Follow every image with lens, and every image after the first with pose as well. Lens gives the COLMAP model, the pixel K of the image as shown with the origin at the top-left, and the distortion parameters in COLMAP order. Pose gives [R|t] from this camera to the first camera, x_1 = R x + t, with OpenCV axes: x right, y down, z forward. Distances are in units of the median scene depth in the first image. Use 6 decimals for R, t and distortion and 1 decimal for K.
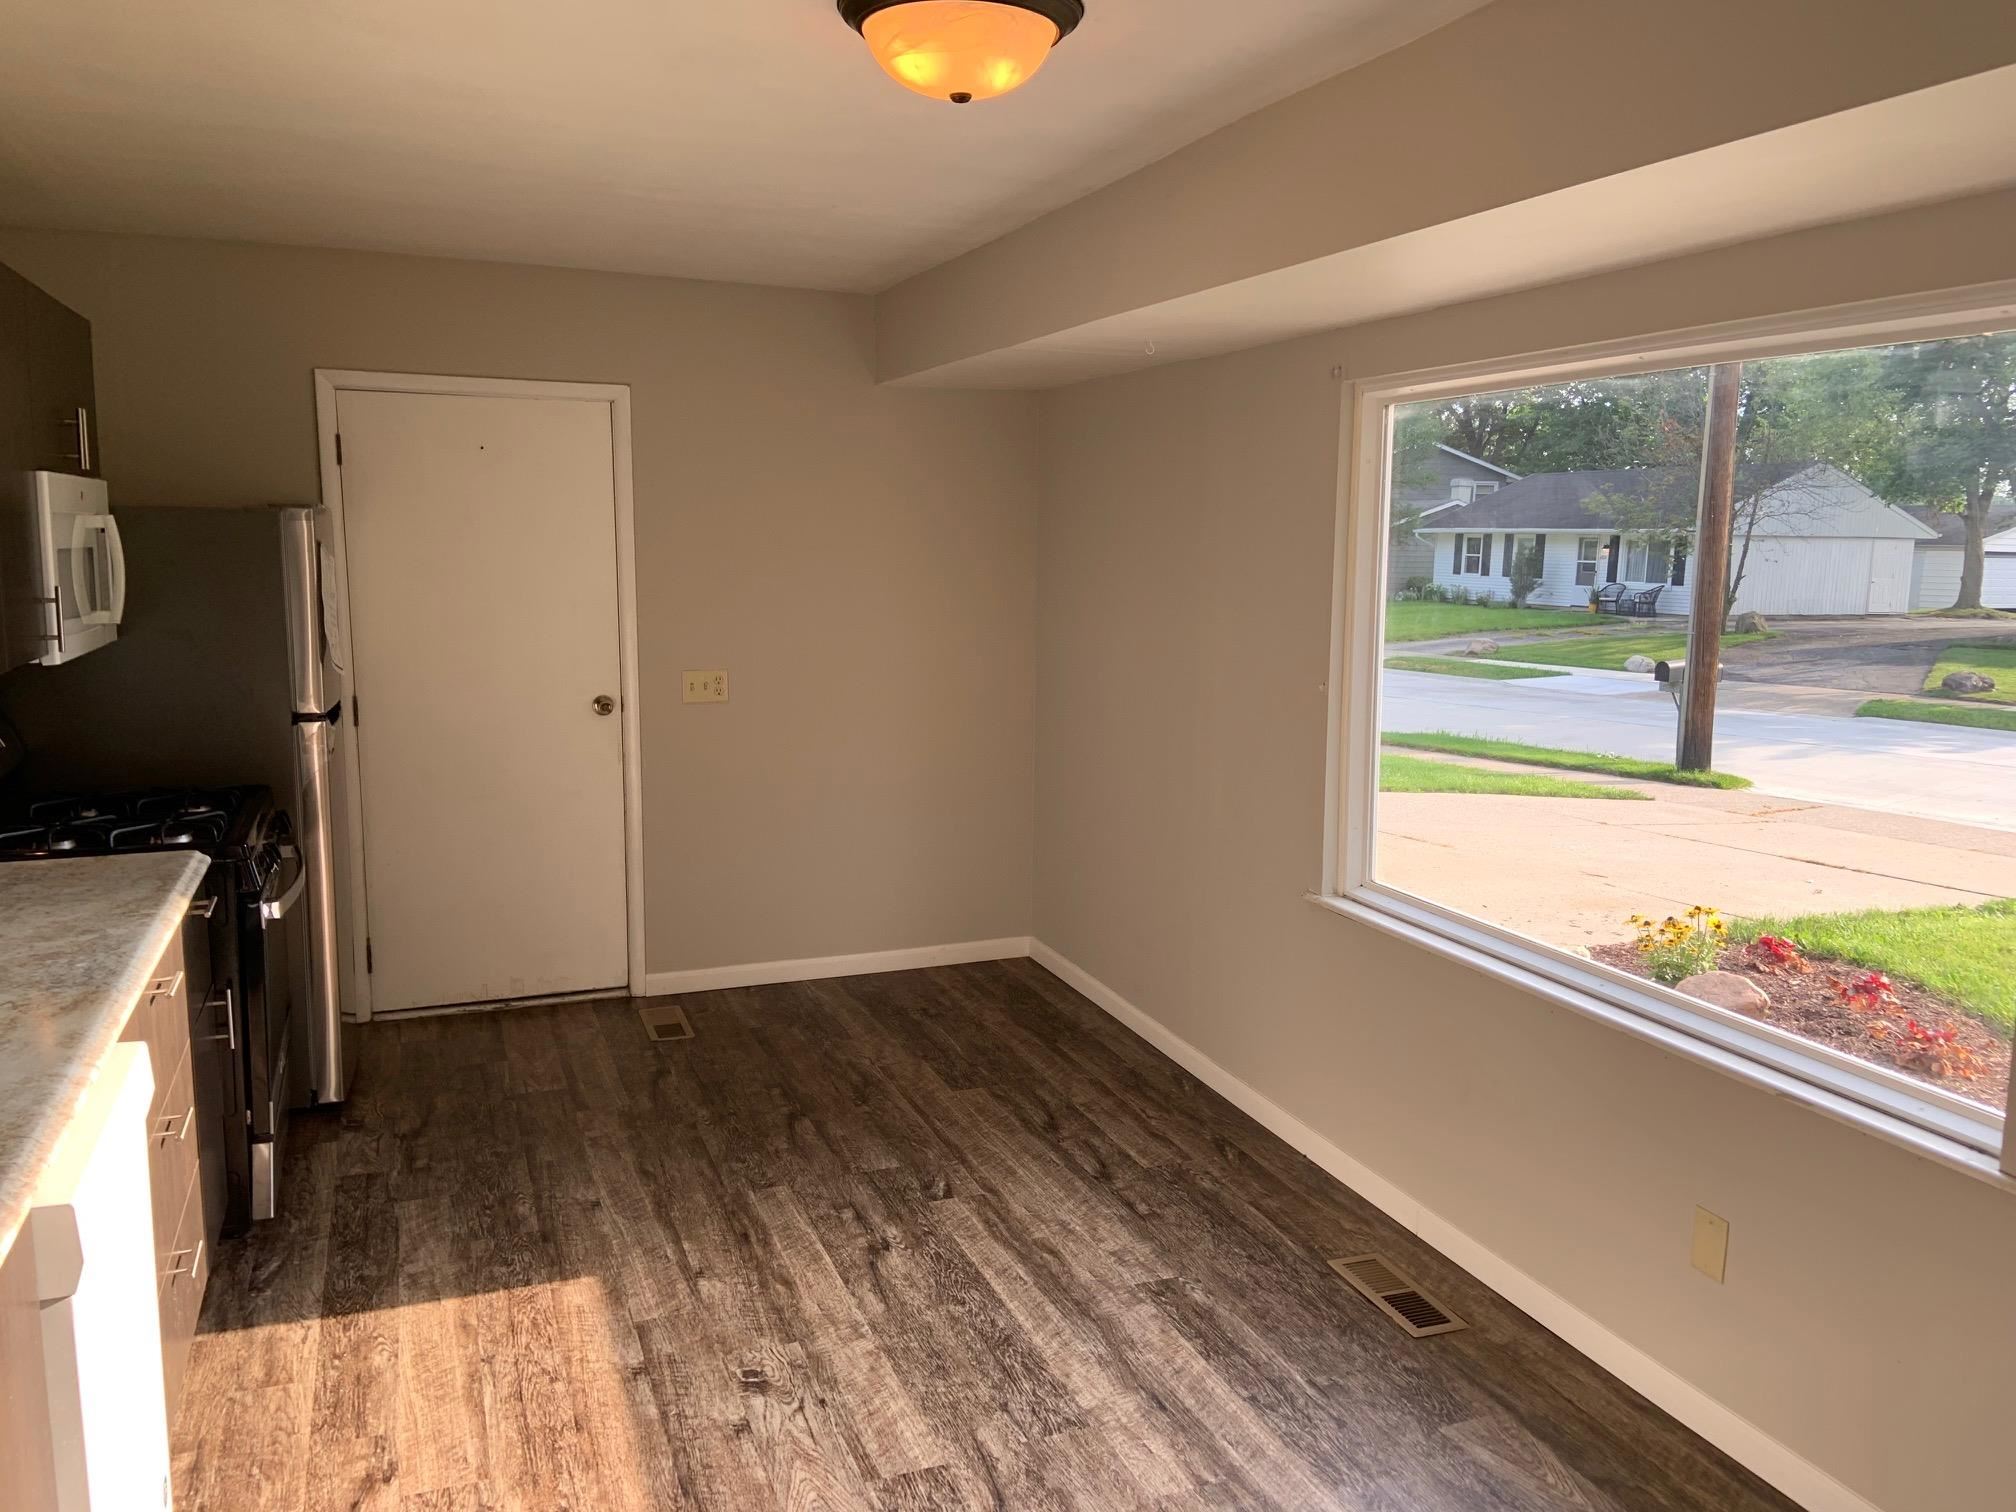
lens RADIAL K [[1510.4, 0, 1005.4], [0, 1510.4, 756.4], [0, 0, 1]] dist [0.137955, -0.171959]
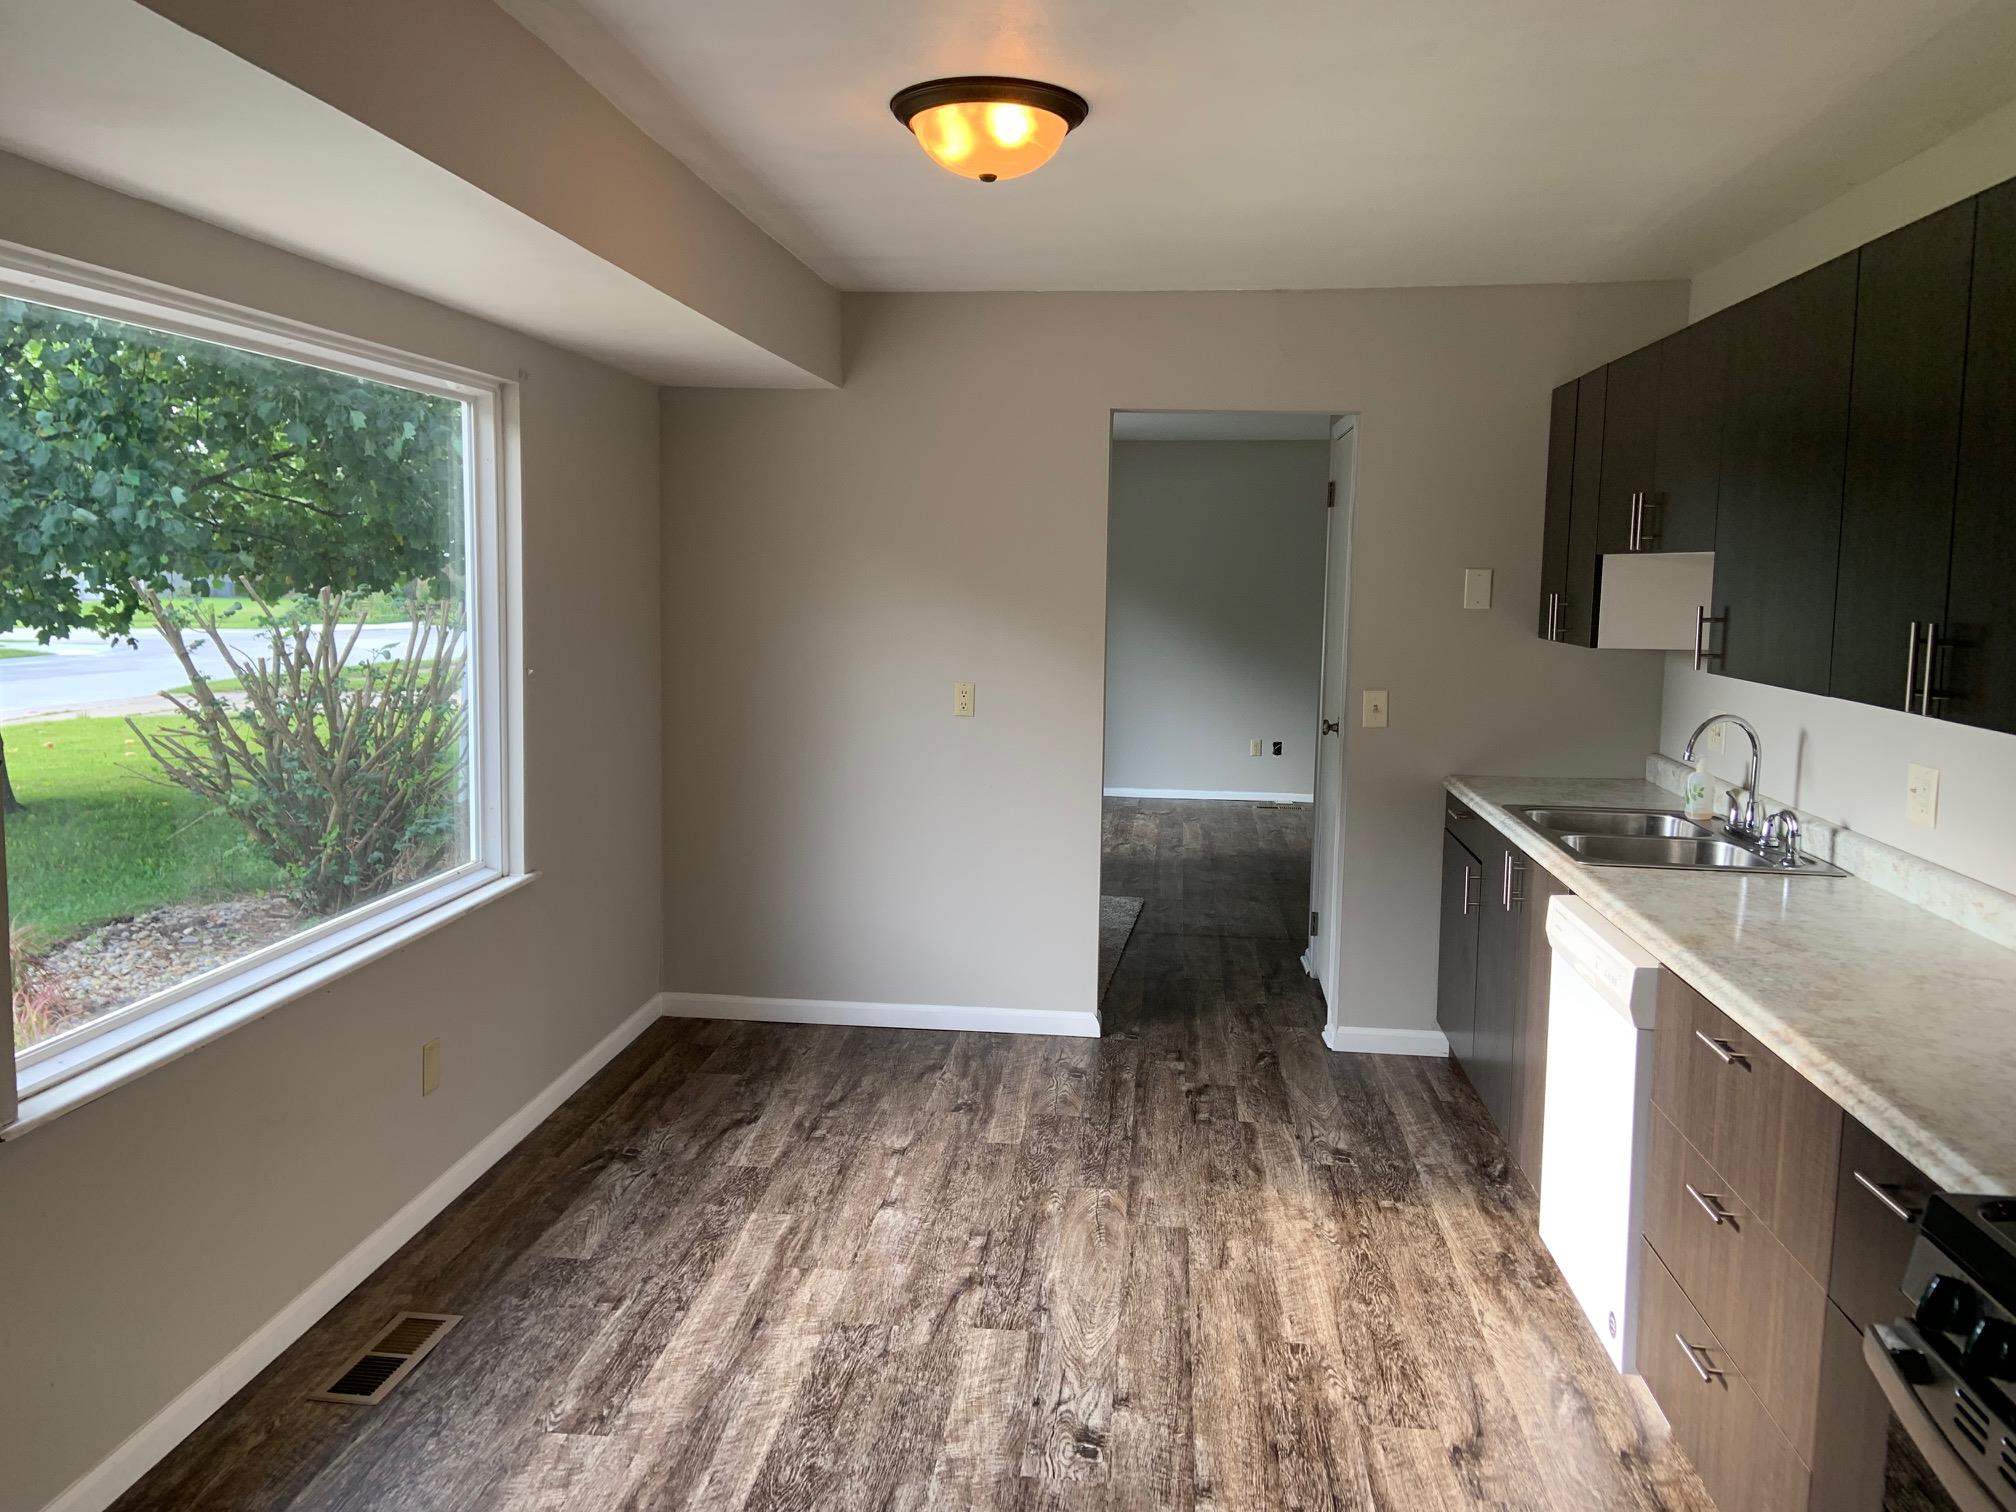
lens RADIAL K [[1510.4, 0, 1005.4], [0, 1510.4, 756.4], [0, 0, 1]] dist [0.137955, -0.171959]
pose [[-0.885391, -0.083059, 0.457366, -0.528681], [0.044462, 0.964265, 0.261183, -0.246457], [-0.462715, 0.251585, -0.850059, 1.776363]]
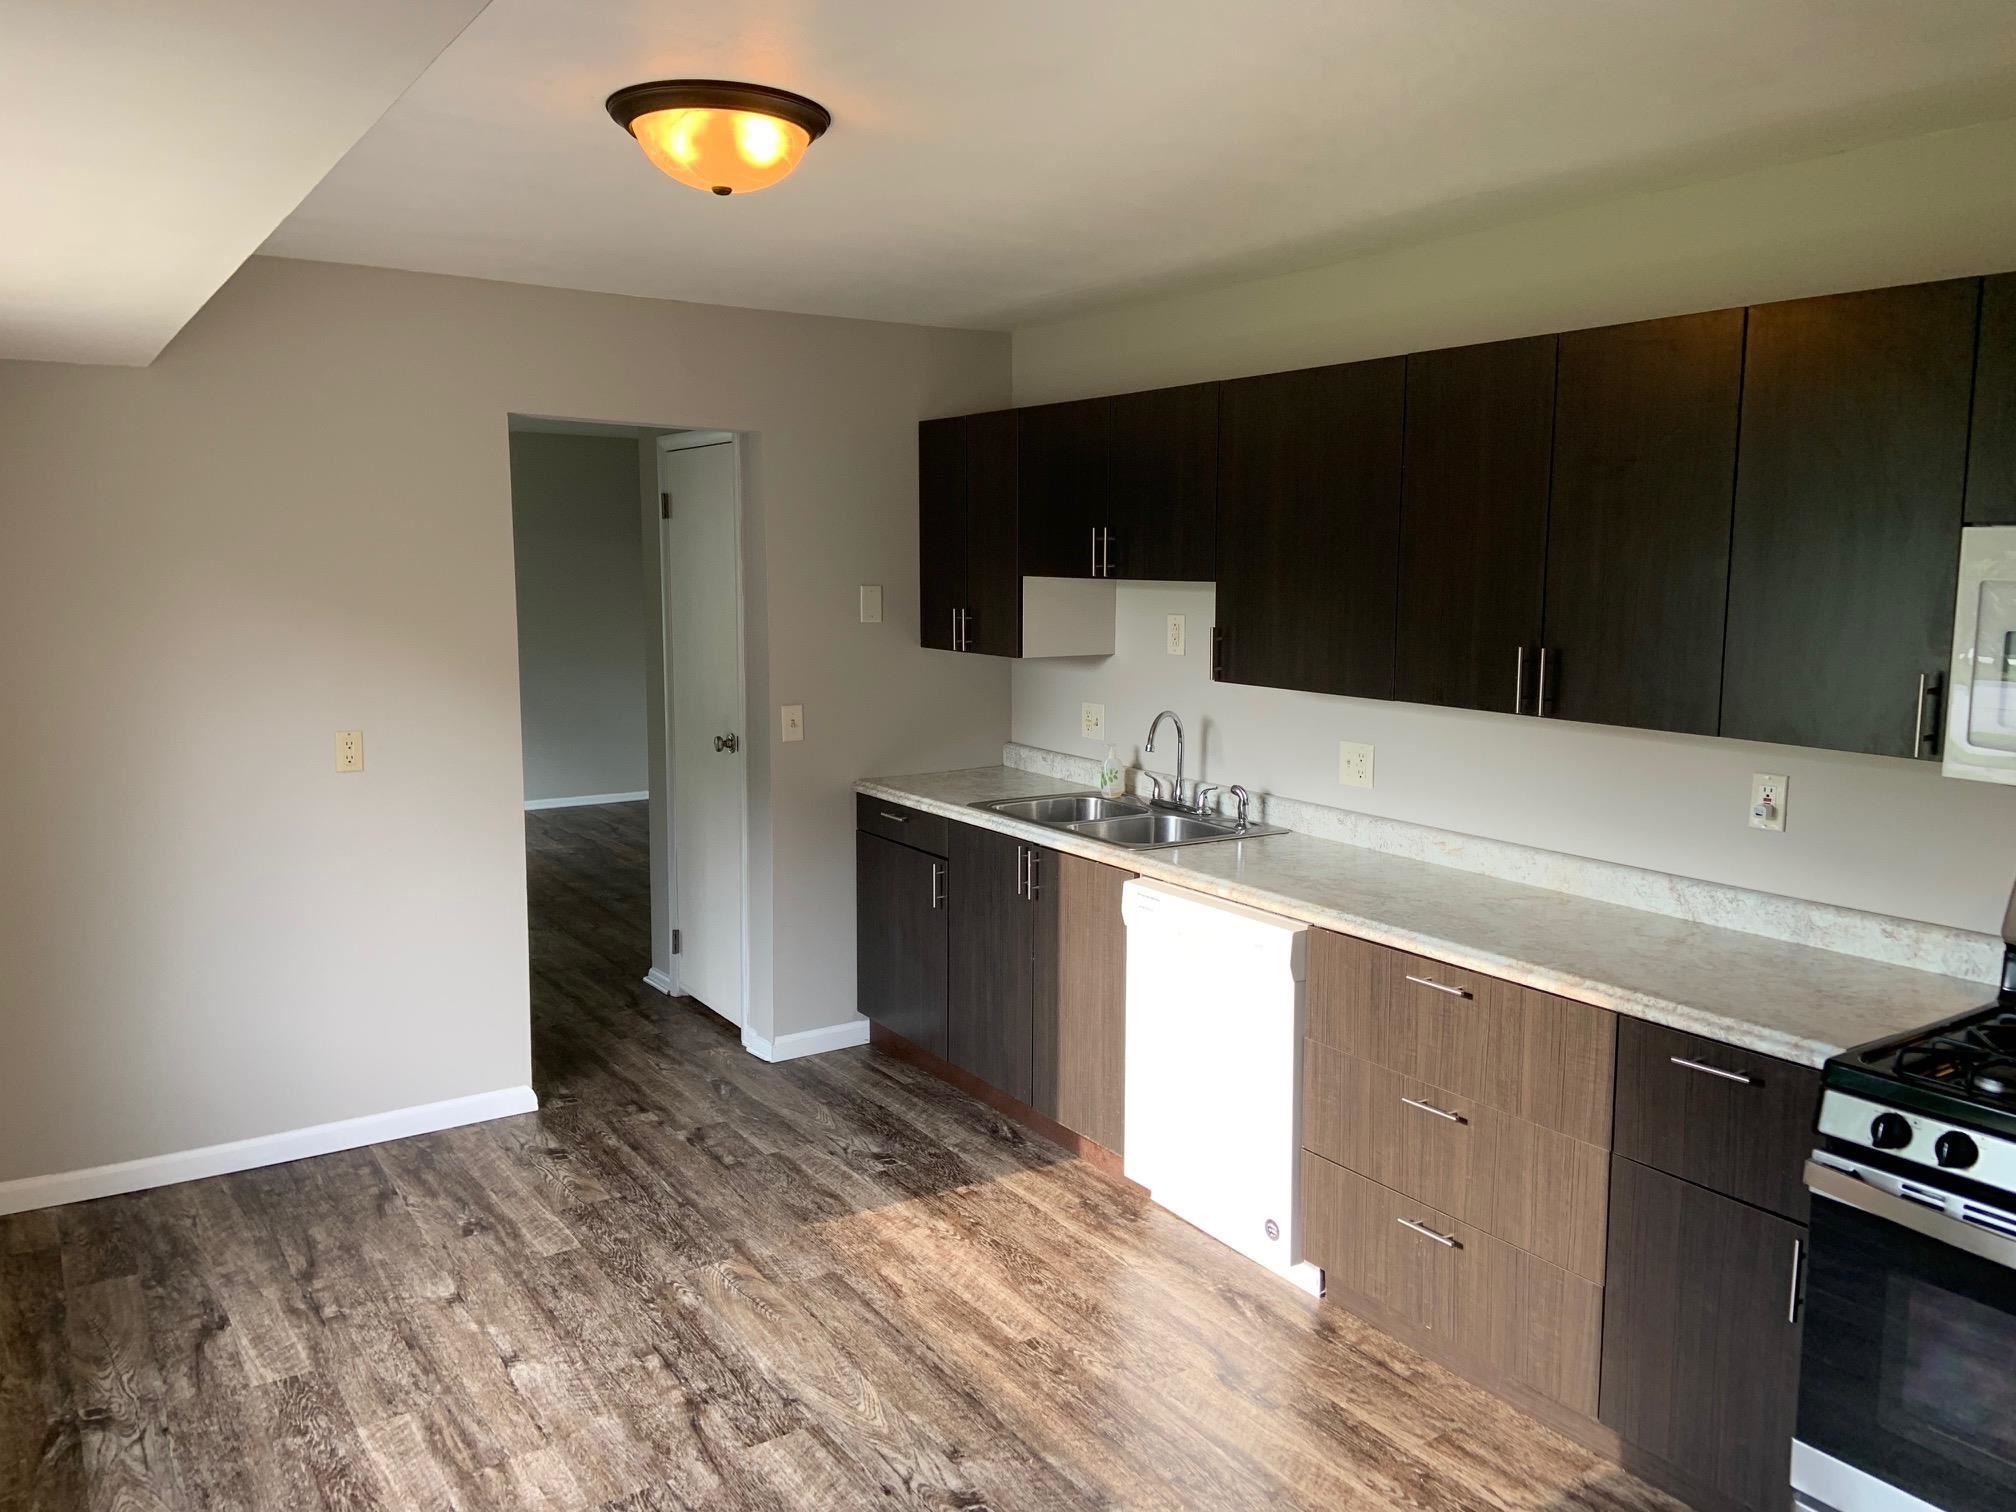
lens RADIAL K [[1510.4, 0, 1005.4], [0, 1510.4, 756.4], [0, 0, 1]] dist [0.137955, -0.171959]
pose [[-0.978499, 0.012111, -0.205895, 0.000527], [-0.046161, 0.960092, 0.275850, -0.287665], [0.201019, 0.279423, -0.938890, 1.813097]]
